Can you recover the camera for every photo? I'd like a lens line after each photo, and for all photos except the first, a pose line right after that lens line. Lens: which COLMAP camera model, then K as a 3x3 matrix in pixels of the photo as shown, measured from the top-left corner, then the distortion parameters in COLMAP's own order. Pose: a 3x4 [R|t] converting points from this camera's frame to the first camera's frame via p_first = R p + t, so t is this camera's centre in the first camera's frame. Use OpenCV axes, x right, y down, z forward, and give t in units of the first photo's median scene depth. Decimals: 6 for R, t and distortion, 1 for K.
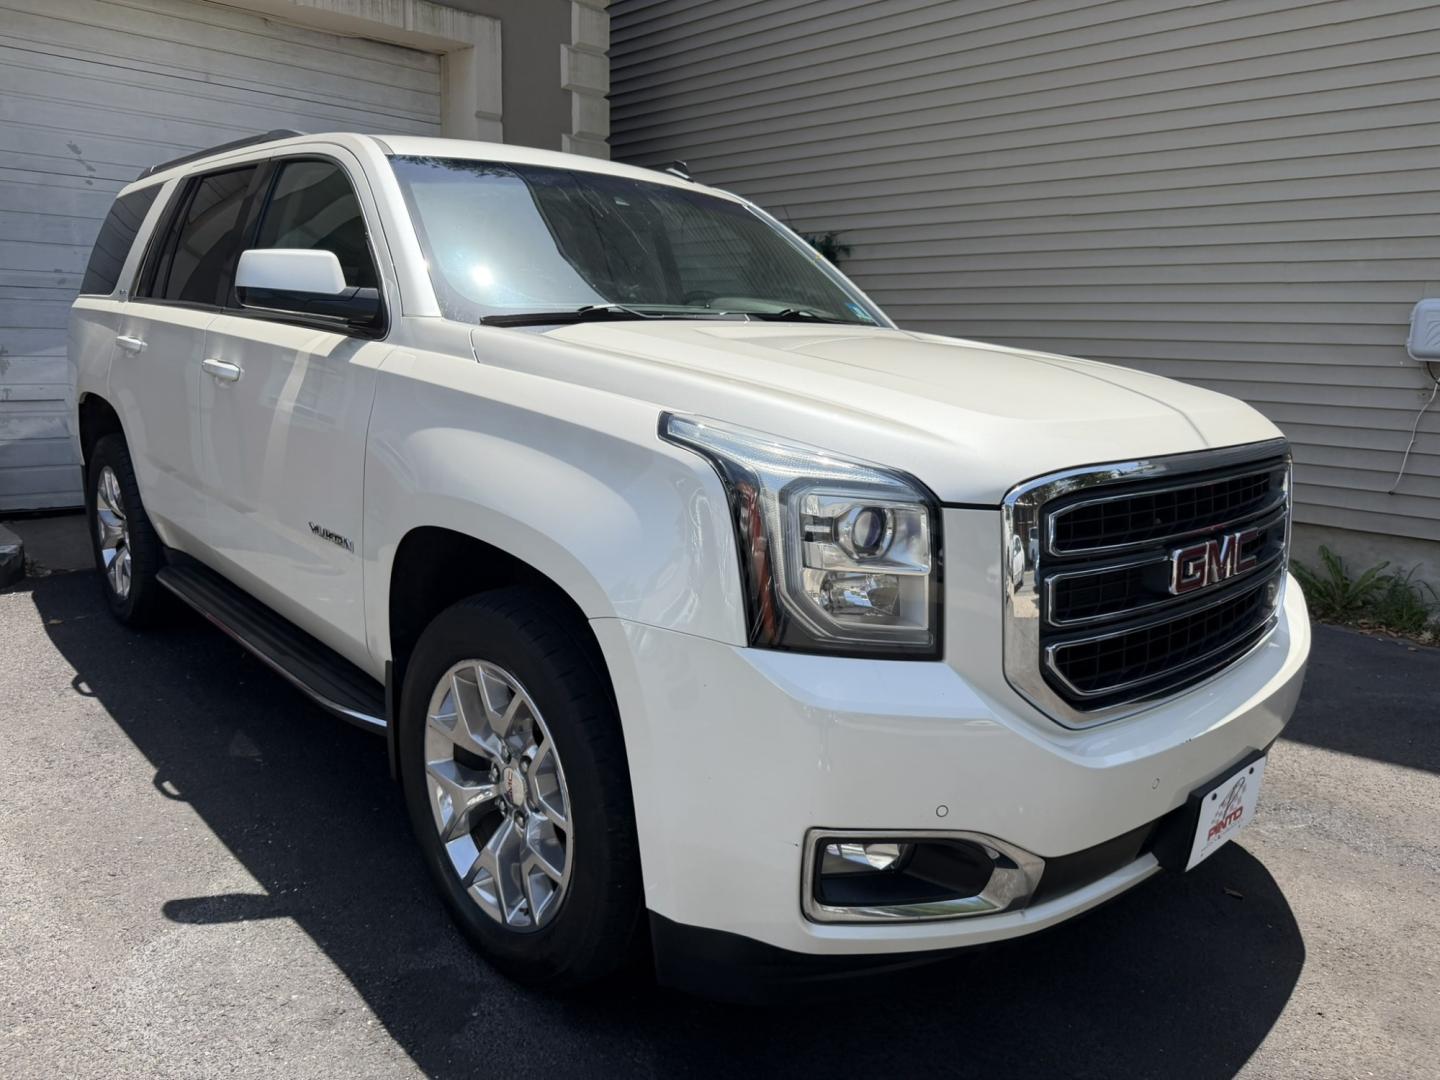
lens RADIAL K [[1020.4, 0, 704.6], [0, 1020.4, 538.8], [0, 0, 1]] dist [0.023082, -0.038470]
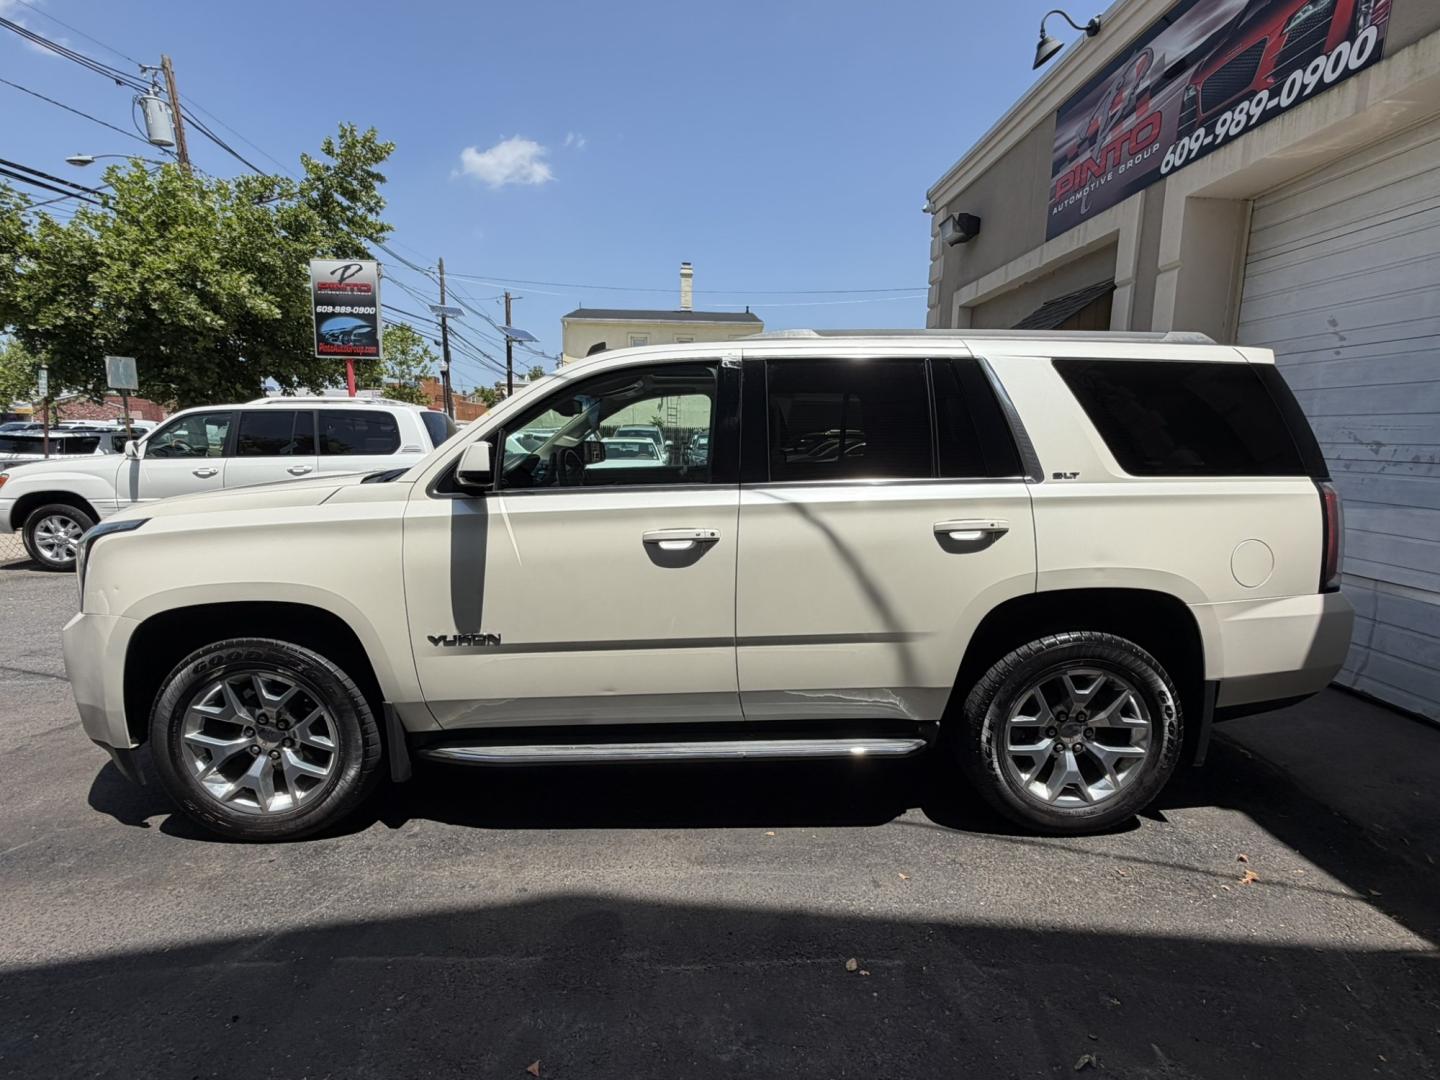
lens RADIAL K [[686.6, 0, 717.6], [0, 686.6, 546.2], [0, 0, 1]] dist [0.004238, -0.003059]
pose [[-0.645119, 0.083776, -0.759476, 0.752643], [-0.185976, 0.946863, 0.262420, -0.552737], [0.741104, 0.310536, -0.595258, 2.396142]]
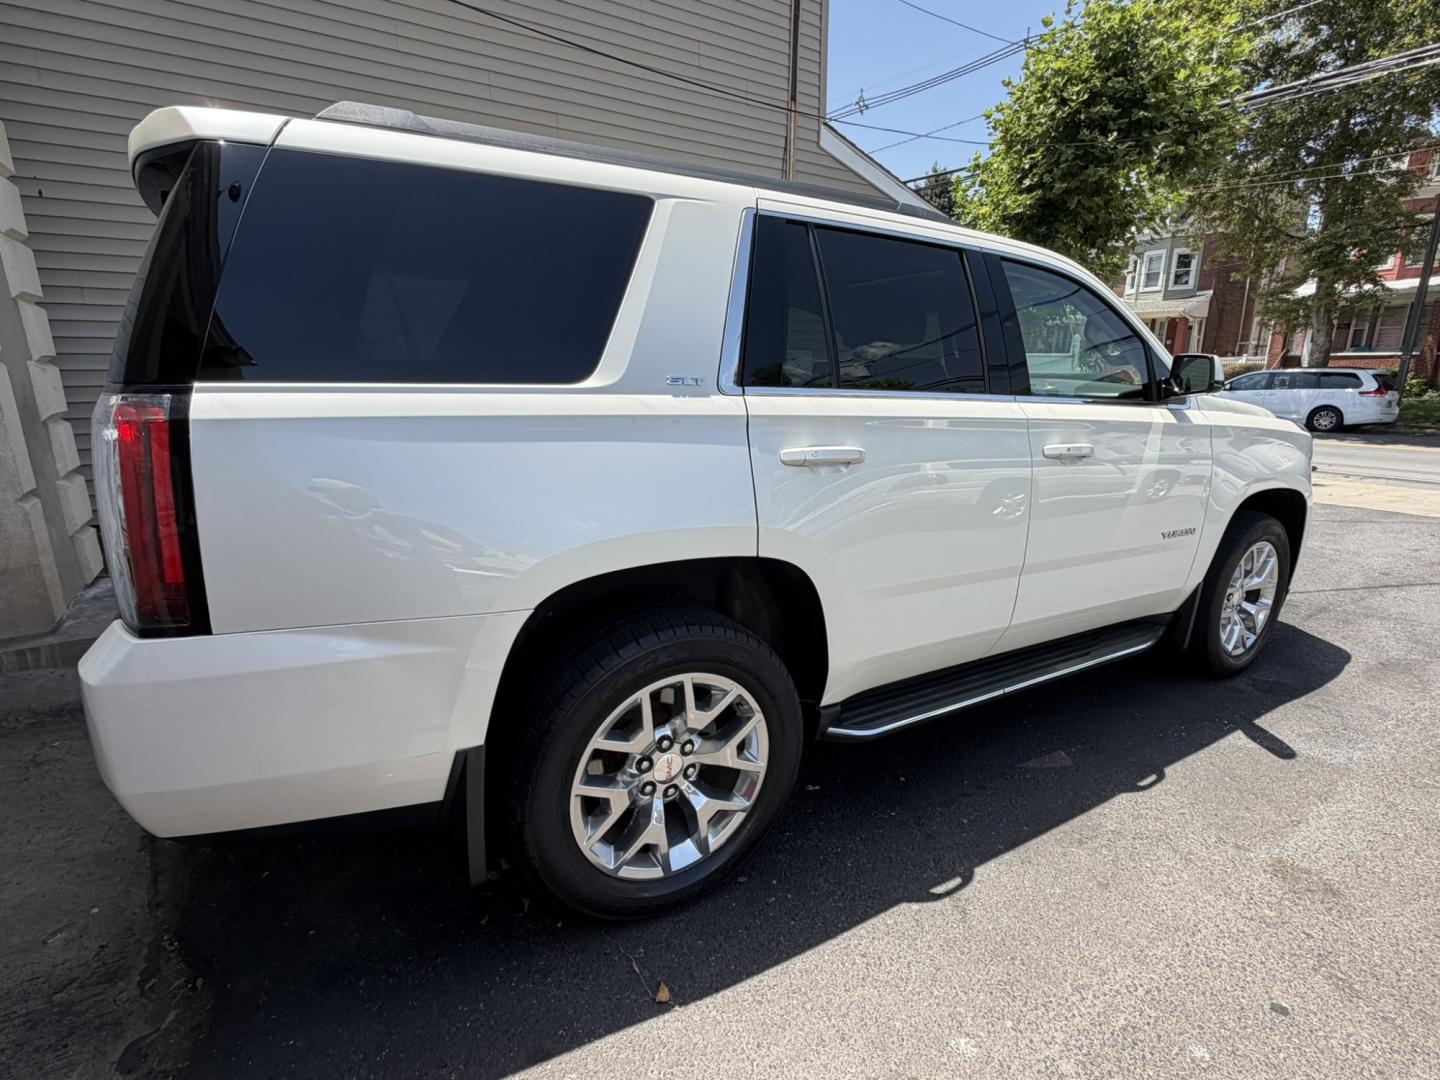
lens RADIAL K [[686.6, 0, 716.1], [0, 686.6, 541.5], [0, 0, 1]] dist [0.004238, -0.003059]
pose [[0.200856, -0.262369, 0.943832, -1.585622], [0.200284, 0.954114, 0.222605, -0.389173], [-0.958928, 0.144323, 0.244188, 1.480831]]
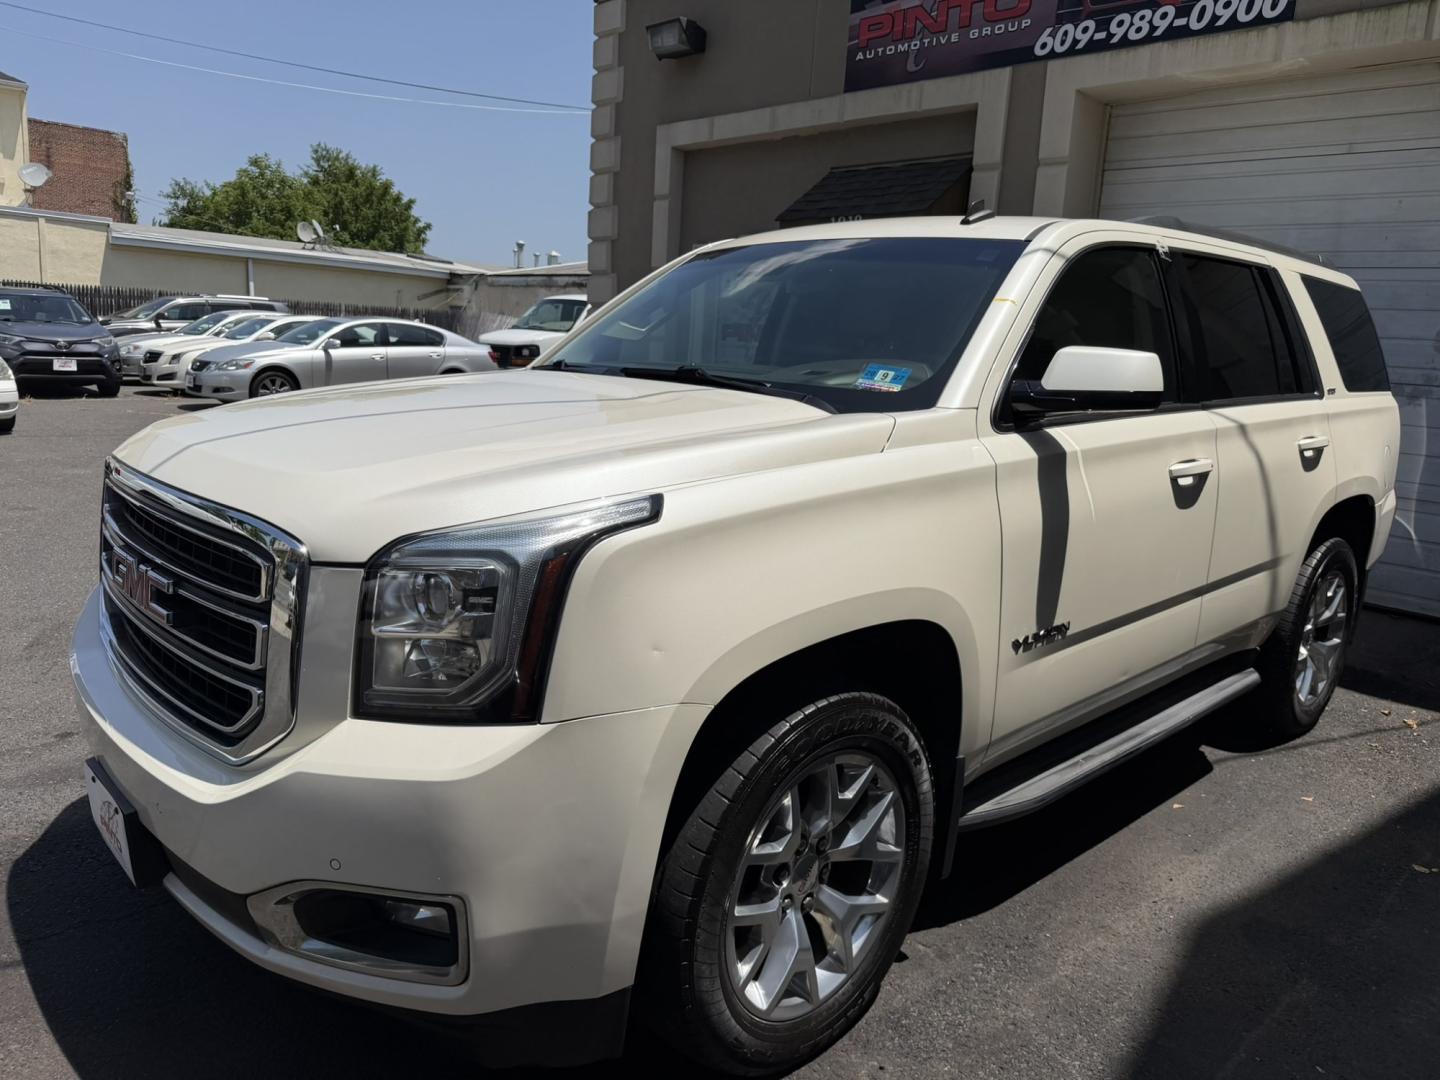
lens RADIAL K [[1020.4, 0, 725.4], [0, 1020.4, 548.5], [0, 0, 1]] dist [0.023082, -0.038470]
pose [[0.027817, 0.172313, -0.984649, 1.215520], [-0.256285, 0.953335, 0.159593, -0.260811], [0.966201, 0.247911, 0.070680, 1.181202]]
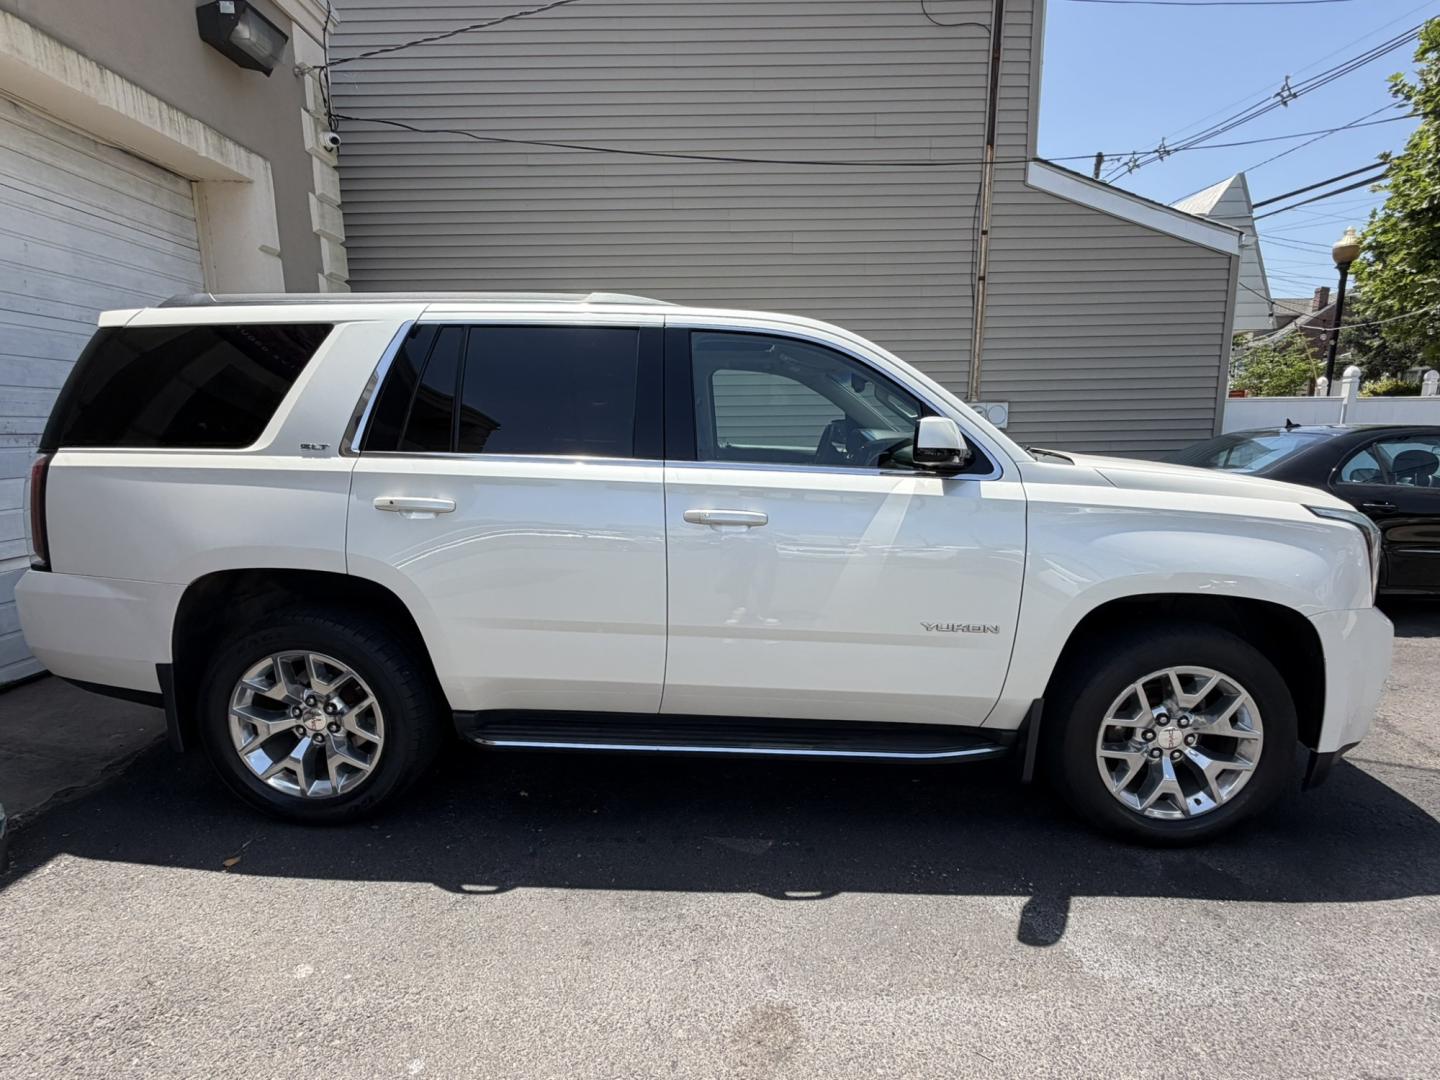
lens RADIAL K [[686.6, 0, 717.4], [0, 686.6, 541.6], [0, 0, 1]] dist [0.004238, -0.003059]
pose [[0.694630, -0.154652, 0.702547, -1.235767], [0.170826, 0.984144, 0.047739, -0.216536], [-0.698790, 0.086852, 0.710035, 0.591537]]
